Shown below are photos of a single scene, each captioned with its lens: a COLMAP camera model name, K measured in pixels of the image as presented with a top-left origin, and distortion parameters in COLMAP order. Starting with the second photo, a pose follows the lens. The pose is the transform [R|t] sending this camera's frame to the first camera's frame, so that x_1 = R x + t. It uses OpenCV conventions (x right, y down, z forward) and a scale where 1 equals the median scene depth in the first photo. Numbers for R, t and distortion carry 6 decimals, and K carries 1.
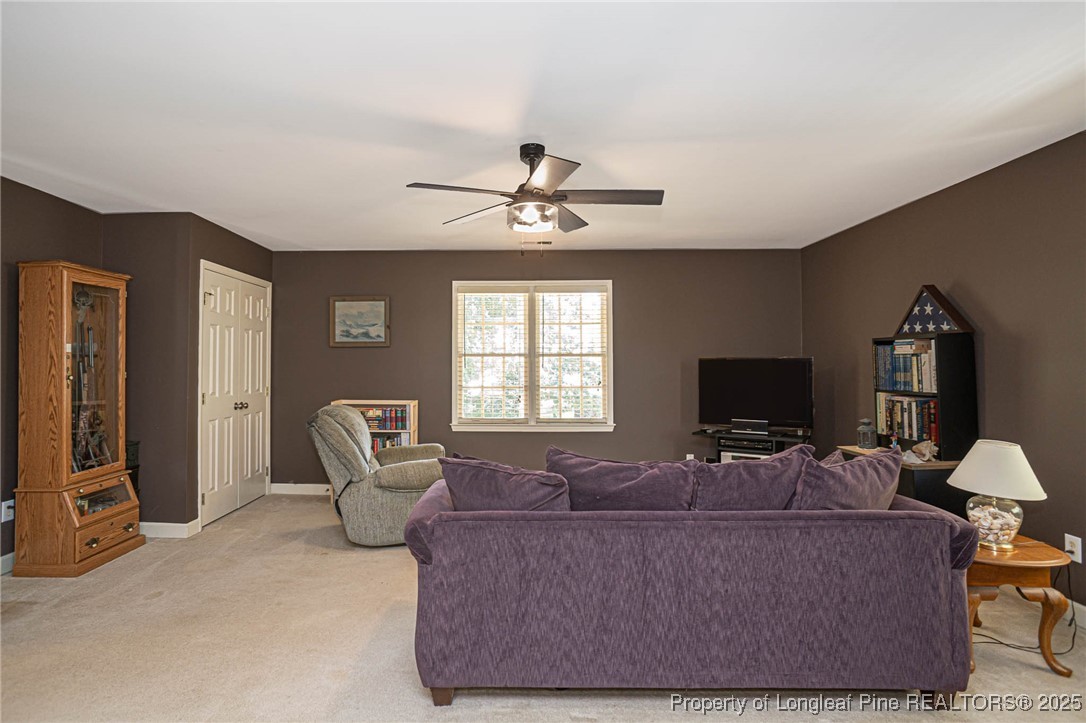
lens RADIAL K [[587.1, 0, 542.9], [0, 587.1, 347.3], [0, 0, 1]] dist [-0.077550, 0.040318]
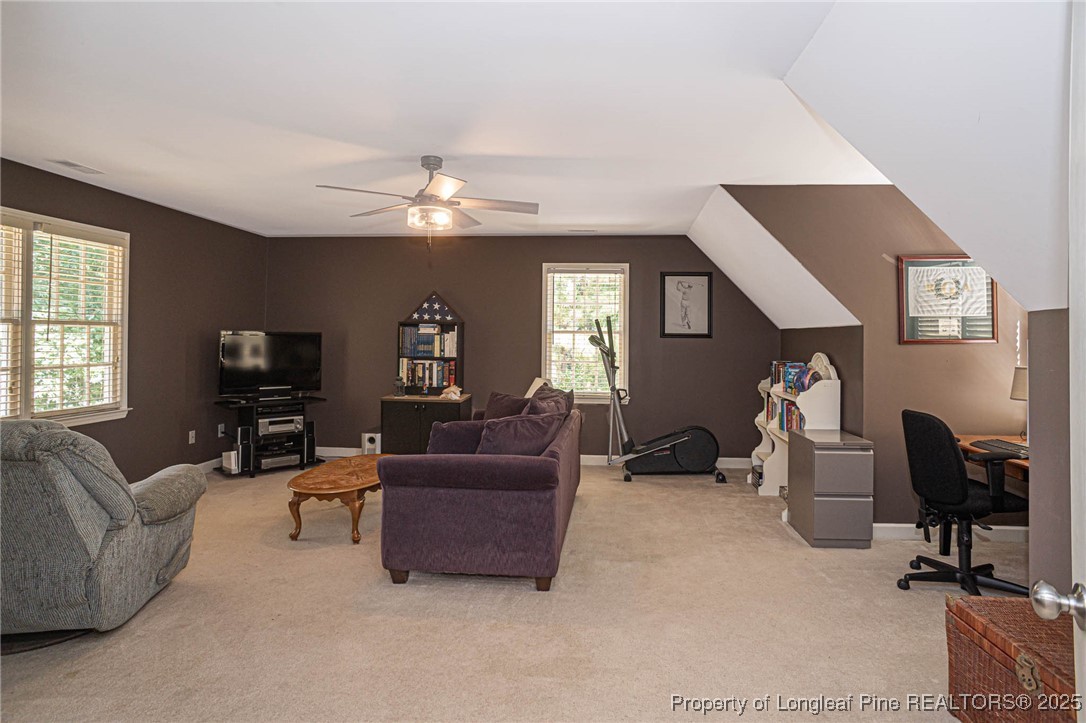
lens RADIAL K [[587.1, 0, 542.9], [0, 587.1, 347.3], [0, 0, 1]] dist [-0.077550, 0.040318]
pose [[0.090922, -0.013342, 0.995769, -0.937364], [-0.044466, 0.998859, 0.017443, 0.007851], [-0.994865, -0.045864, 0.090225, 0.527334]]
